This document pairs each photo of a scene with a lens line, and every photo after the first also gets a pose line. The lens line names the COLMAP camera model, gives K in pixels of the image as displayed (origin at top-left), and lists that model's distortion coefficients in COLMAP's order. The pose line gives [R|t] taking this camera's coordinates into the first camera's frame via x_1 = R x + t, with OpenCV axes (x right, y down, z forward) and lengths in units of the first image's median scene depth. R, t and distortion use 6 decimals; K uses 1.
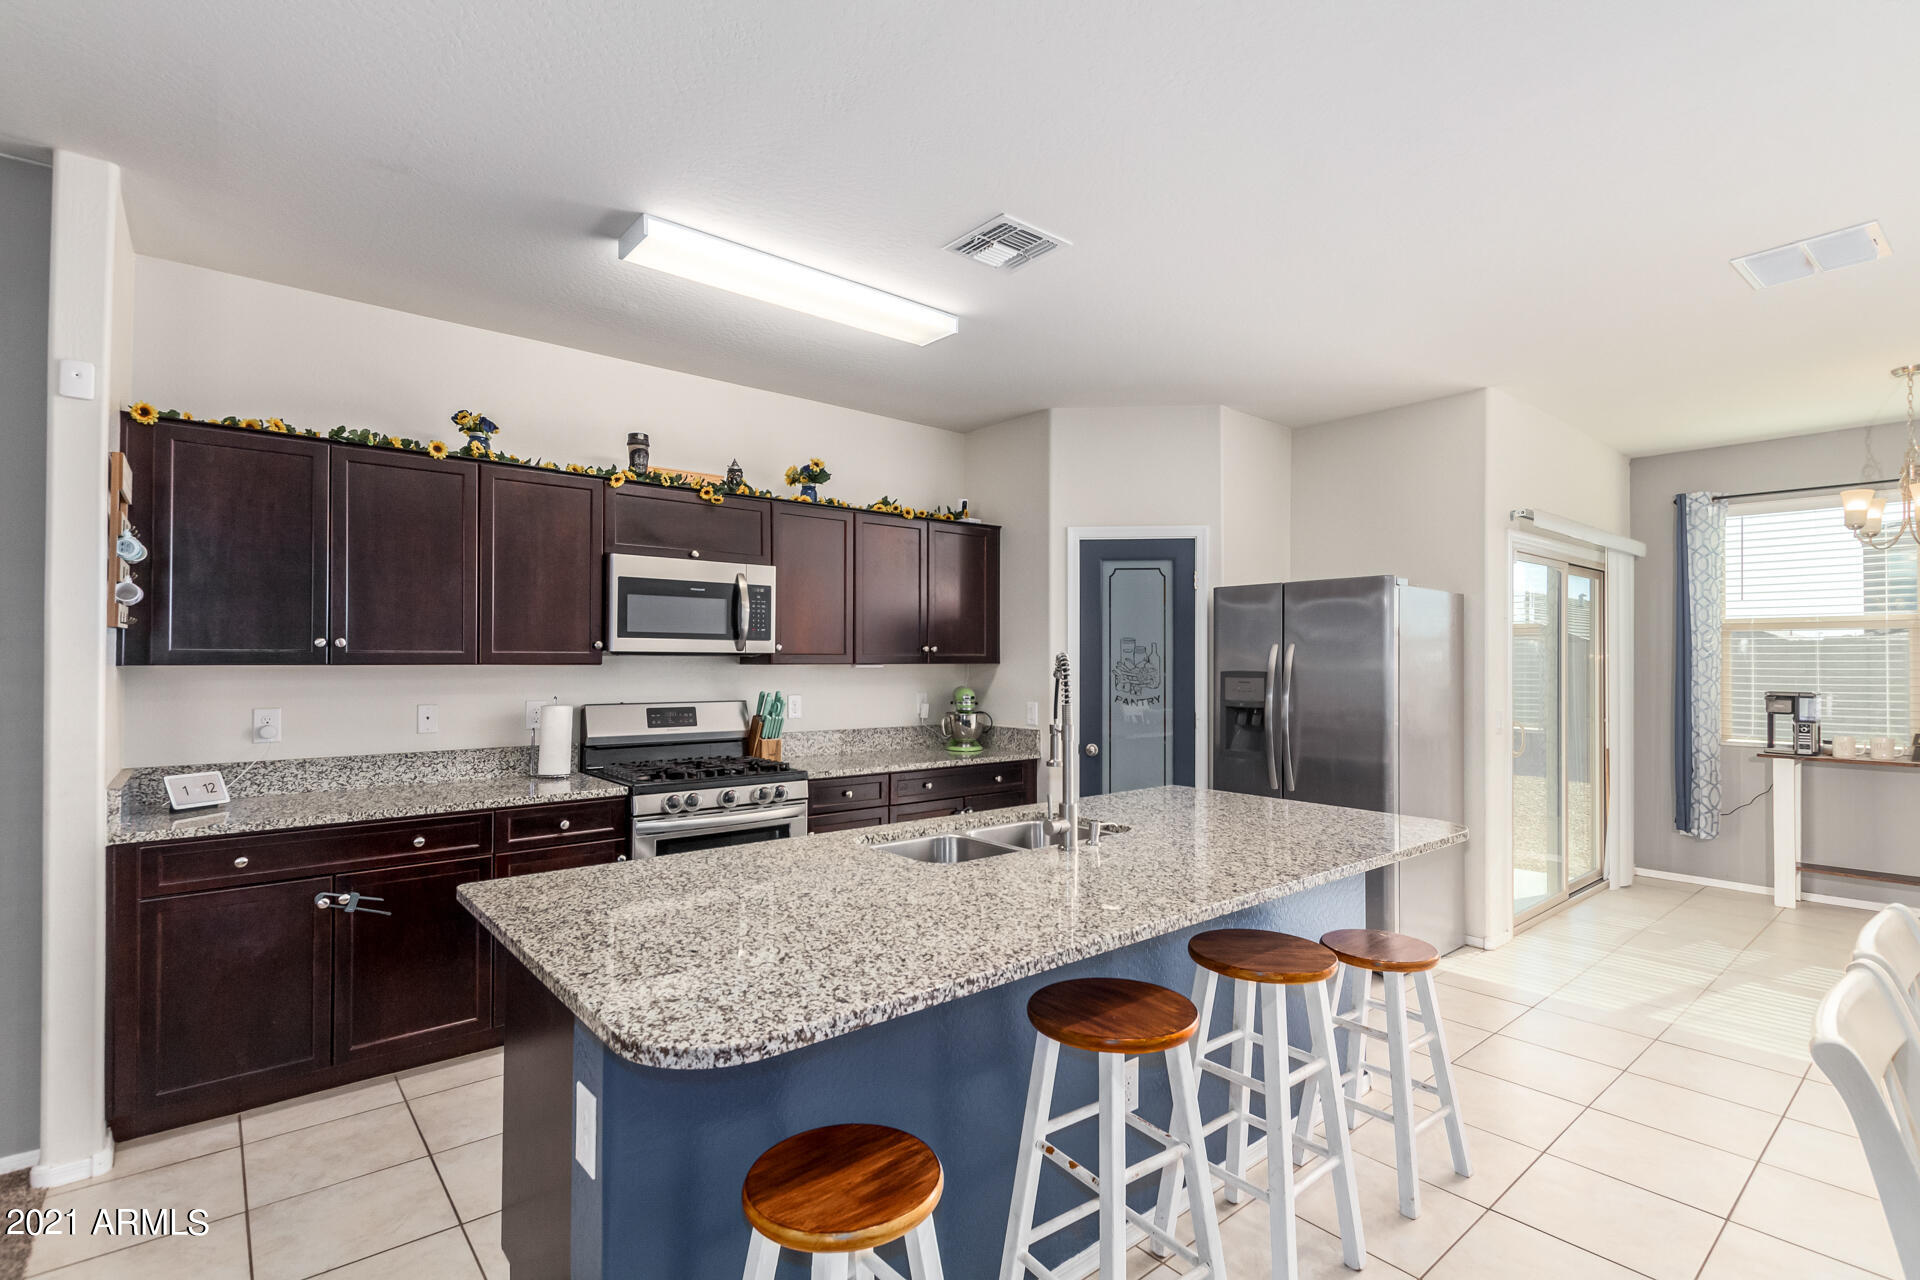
lens RADIAL K [[888.2, 0, 972.9], [0, 888.2, 652.9], [0, 0, 1]] dist [0.008577, -0.003214]
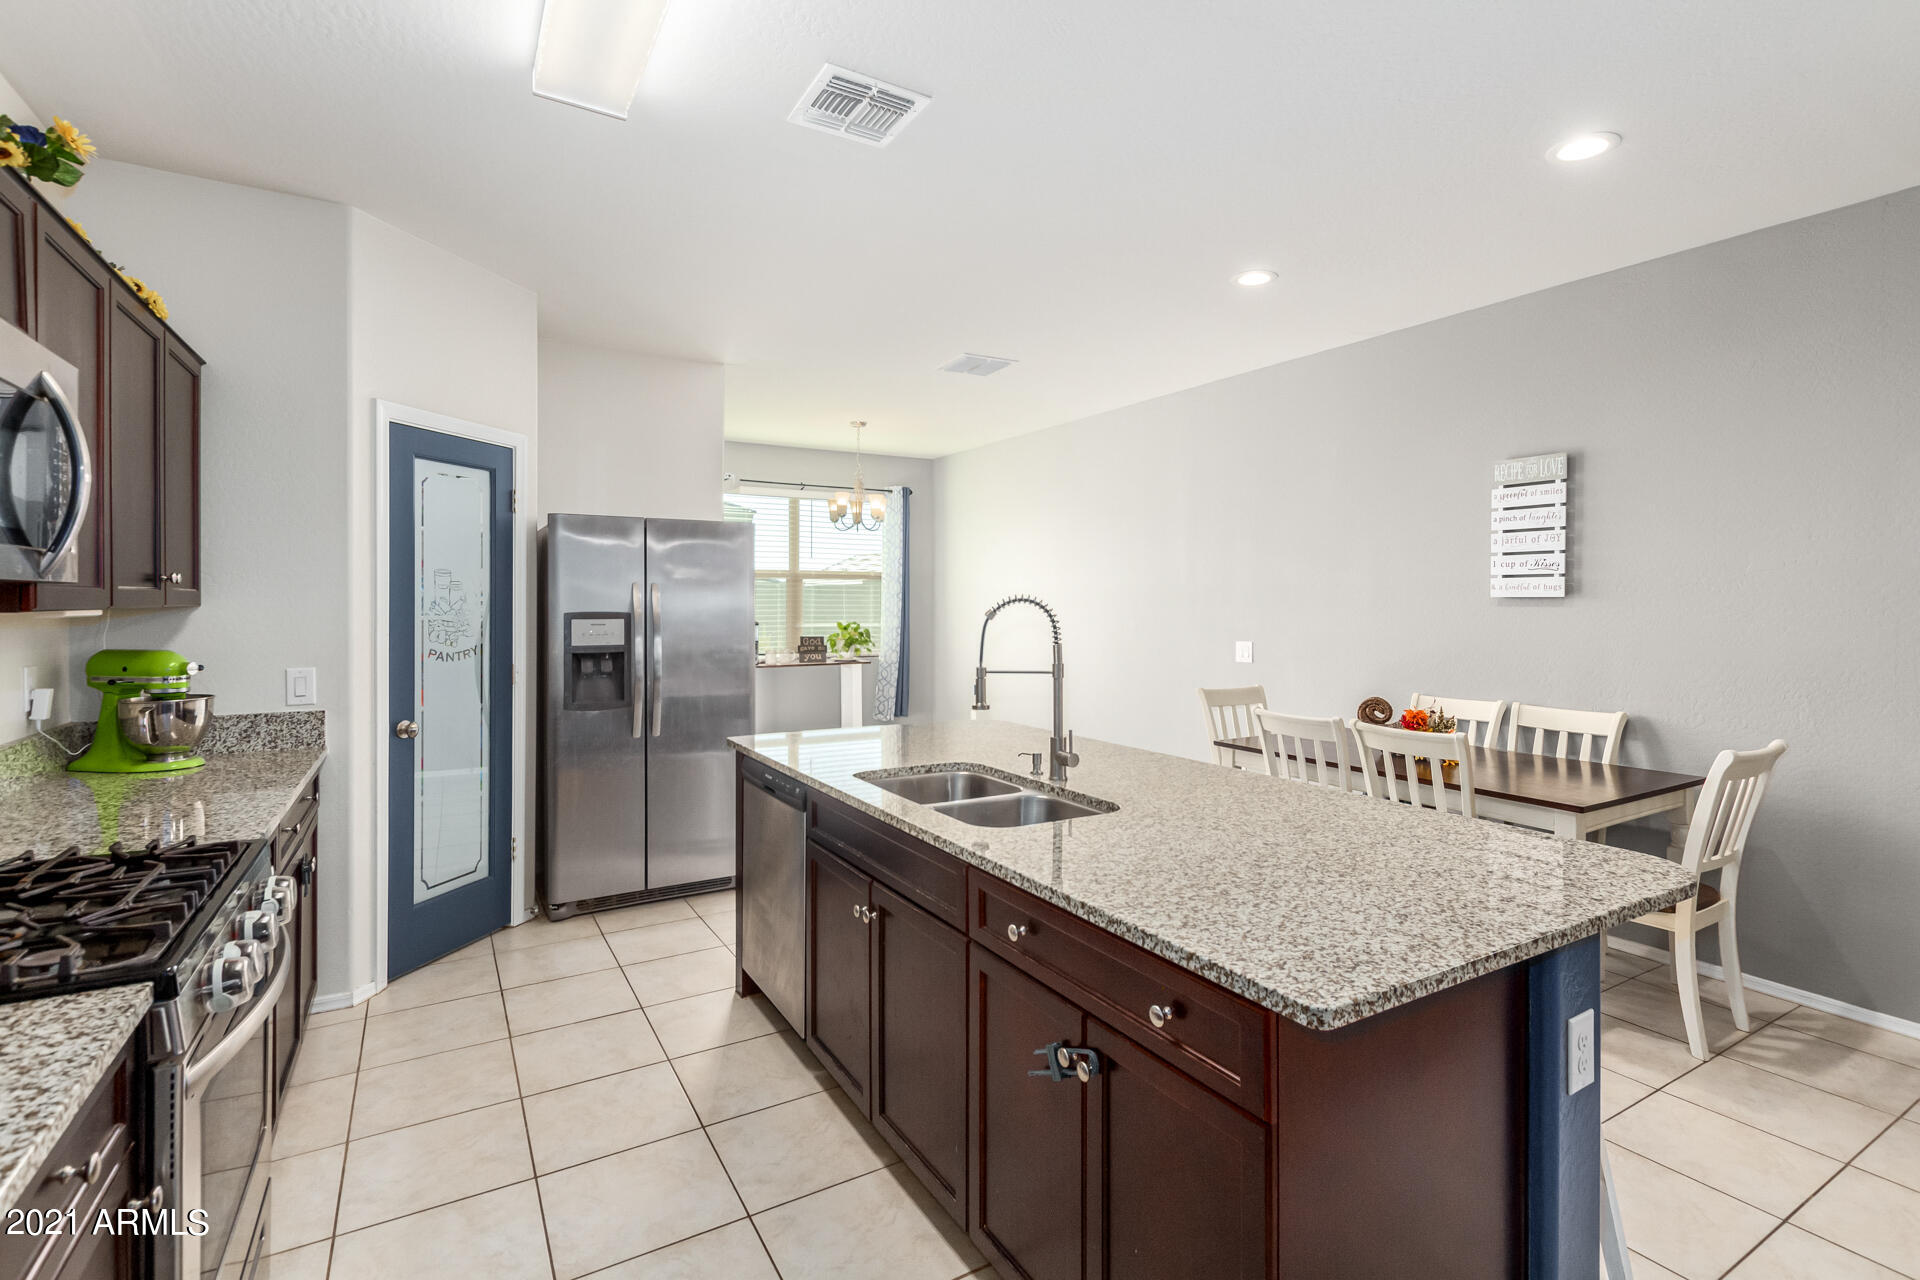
lens RADIAL K [[888.2, 0, 955.1], [0, 888.2, 603.1], [0, 0, 1]] dist [0.008577, -0.003214]
pose [[0.171351, -0.000956, 0.985210, -0.513245], [-0.011987, 0.999923, 0.003055, 0.004081], [-0.985137, -0.012333, 0.171327, 0.500001]]
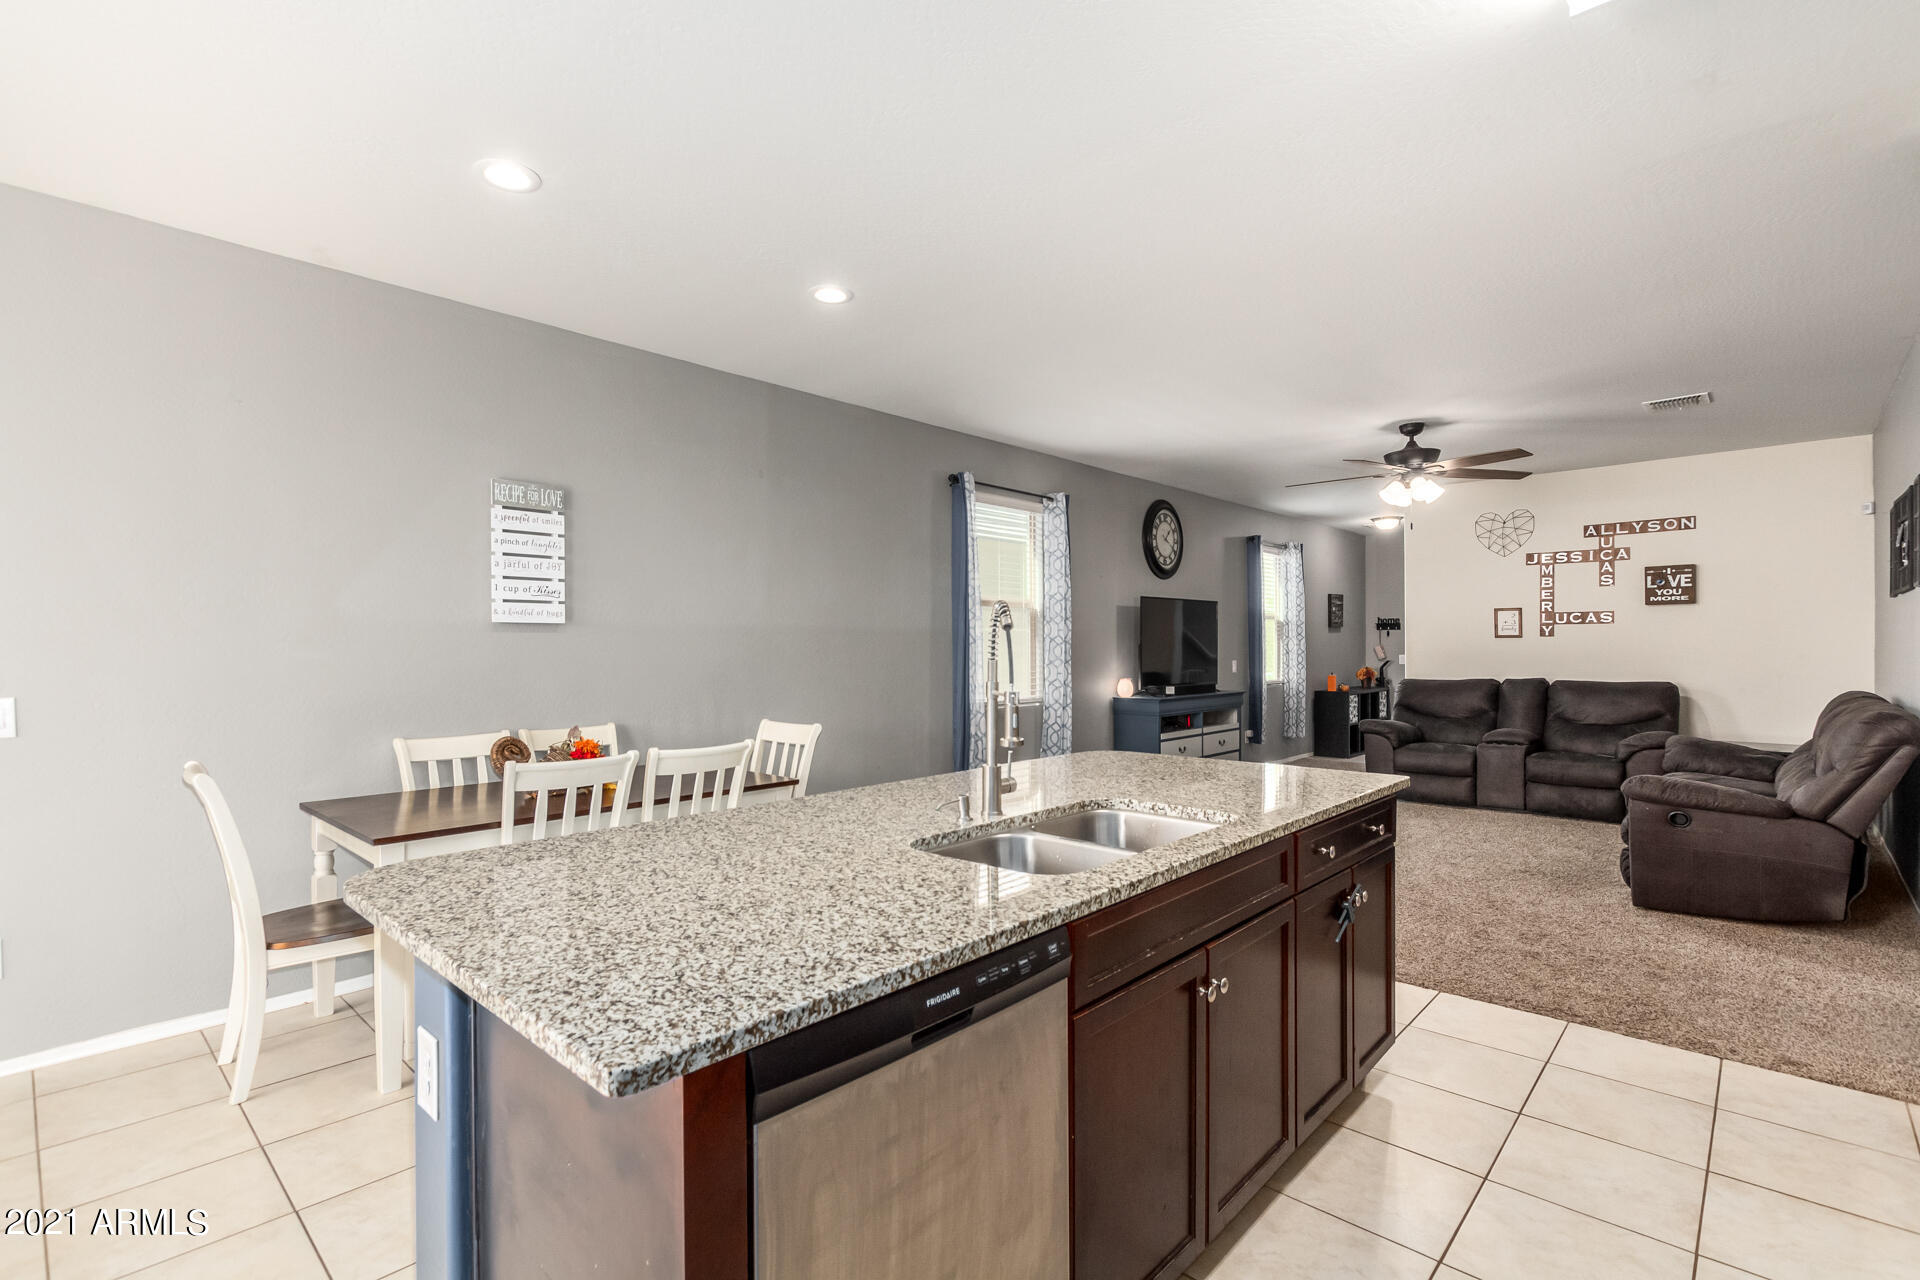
lens RADIAL K [[888.2, 0, 964.6], [0, 888.2, 650.1], [0, 0, 1]] dist [0.008577, -0.003214]
pose [[-0.992266, 0.002191, -0.124111, 0.128673], [0.003015, 0.999975, -0.006452, 0.028514], [0.124093, -0.006776, -0.992247, 1.022785]]
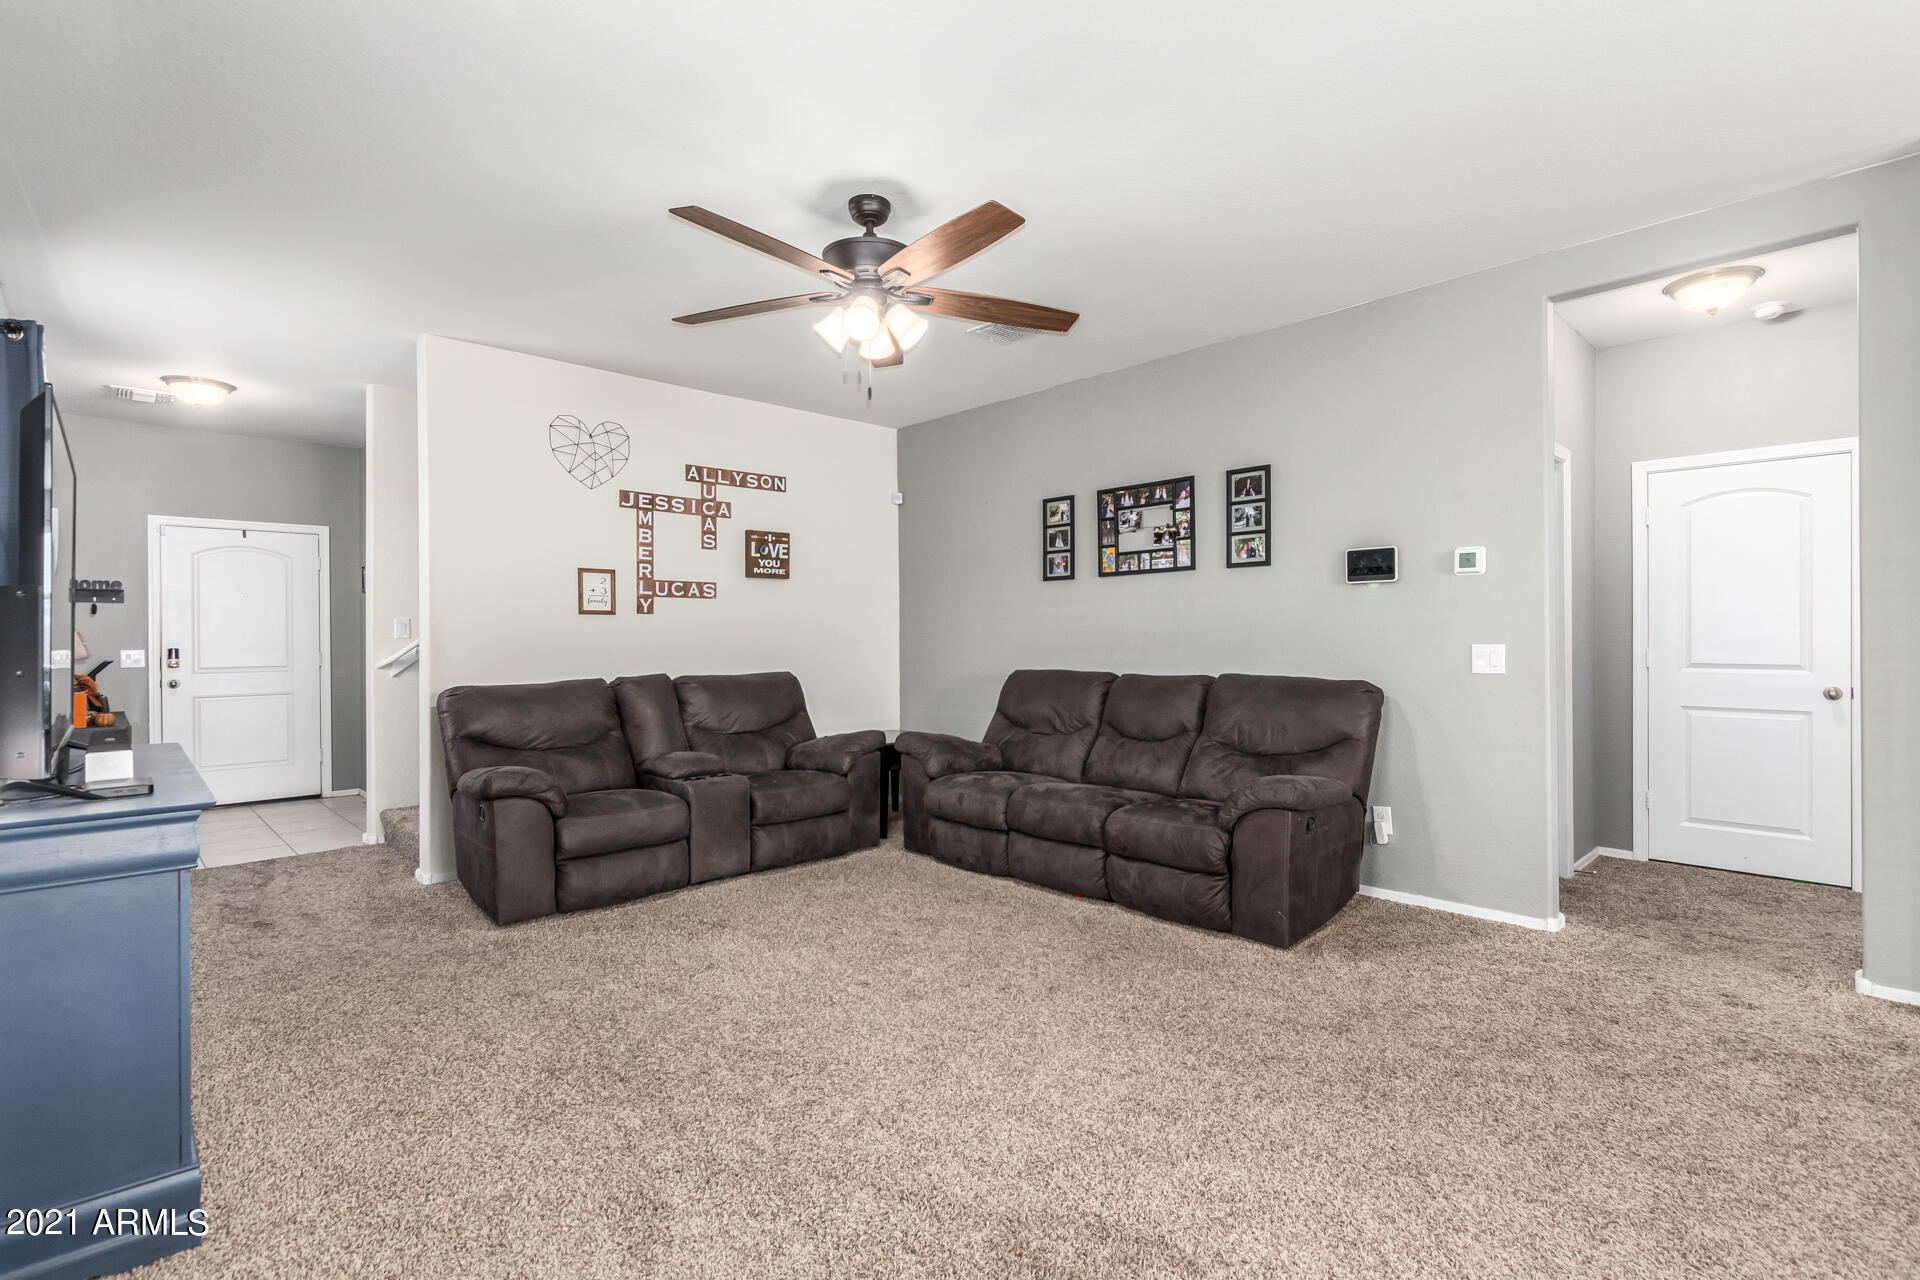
lens RADIAL K [[888.2, 0, 959.4], [0, 888.2, 640.3], [0, 0, 1]] dist [0.008577, -0.003214]
pose [[0.067002, -0.001156, -0.997752, 0.017634], [0.017625, 0.999845, 0.000025, 0.037099], [0.997597, -0.017587, 0.067012, -0.189990]]
